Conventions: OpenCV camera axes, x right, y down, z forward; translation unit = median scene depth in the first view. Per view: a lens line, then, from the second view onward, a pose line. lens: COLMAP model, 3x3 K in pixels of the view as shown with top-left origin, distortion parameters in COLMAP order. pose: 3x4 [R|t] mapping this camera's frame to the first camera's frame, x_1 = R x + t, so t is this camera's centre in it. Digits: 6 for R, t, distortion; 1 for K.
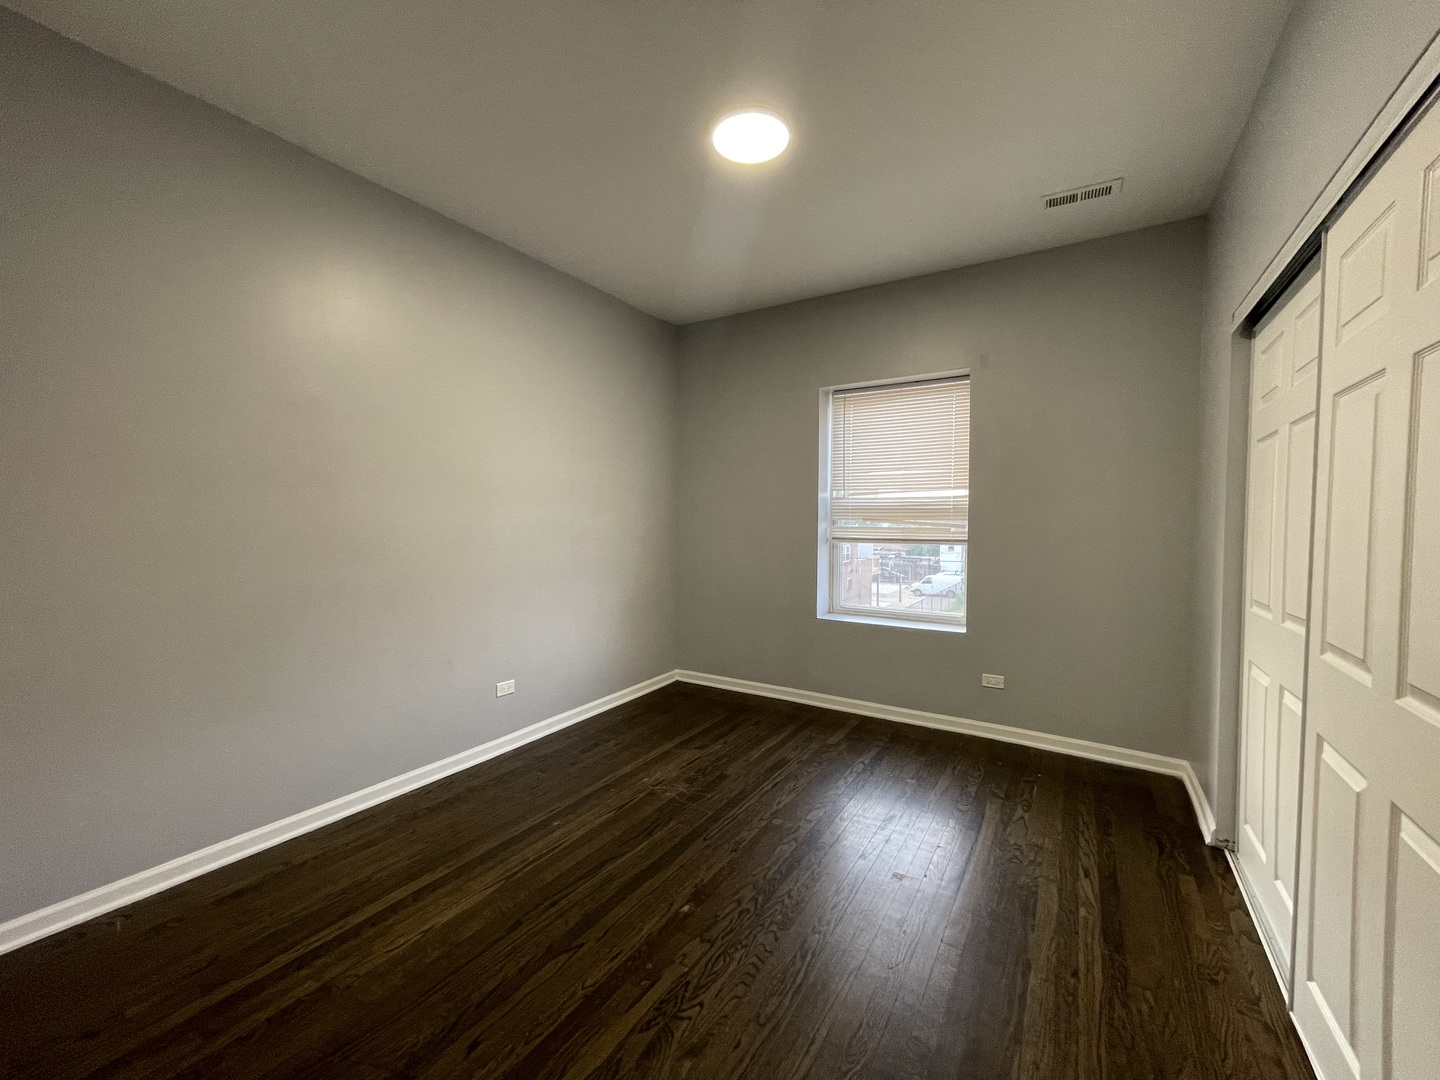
lens RADIAL K [[582.4, 0, 717.2], [0, 582.4, 538.7], [0, 0, 1]] dist [-0.001042, -0.000277]
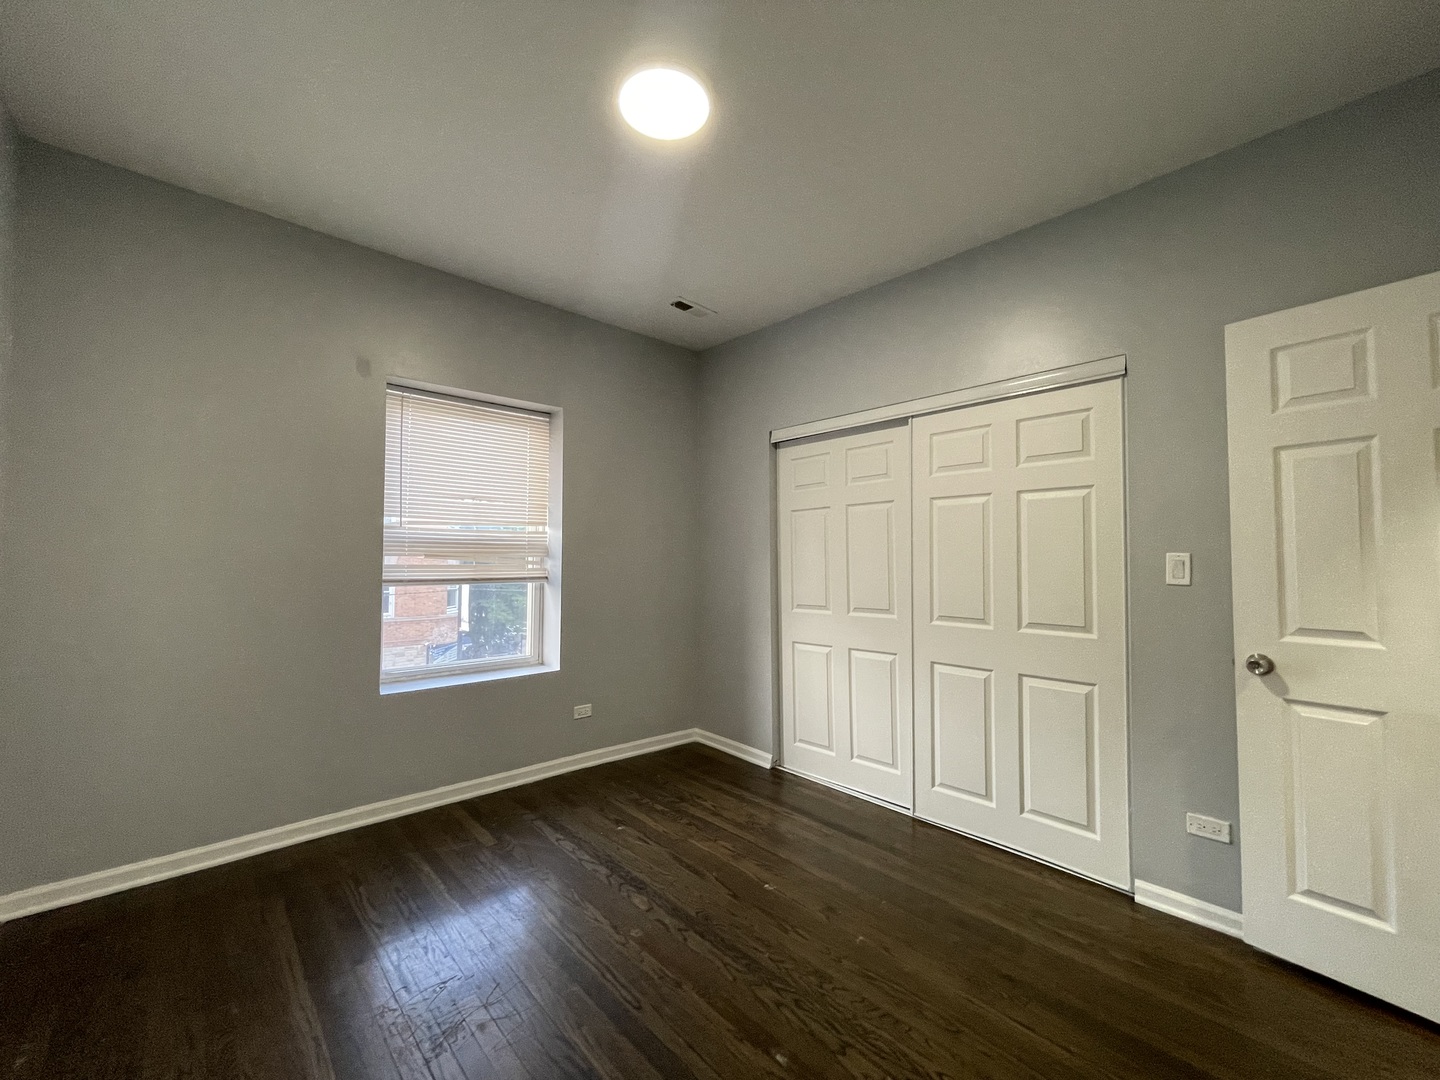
lens RADIAL K [[583.2, 0, 721.7], [0, 583.2, 543.9], [0, 0, 1]] dist [0.017994, 0.000027]
pose [[0.263904, 0.024938, 0.964226, -0.493416], [0.025733, 0.999128, -0.032884, -0.014689], [-0.964206, 0.033490, 0.263033, 0.491164]]
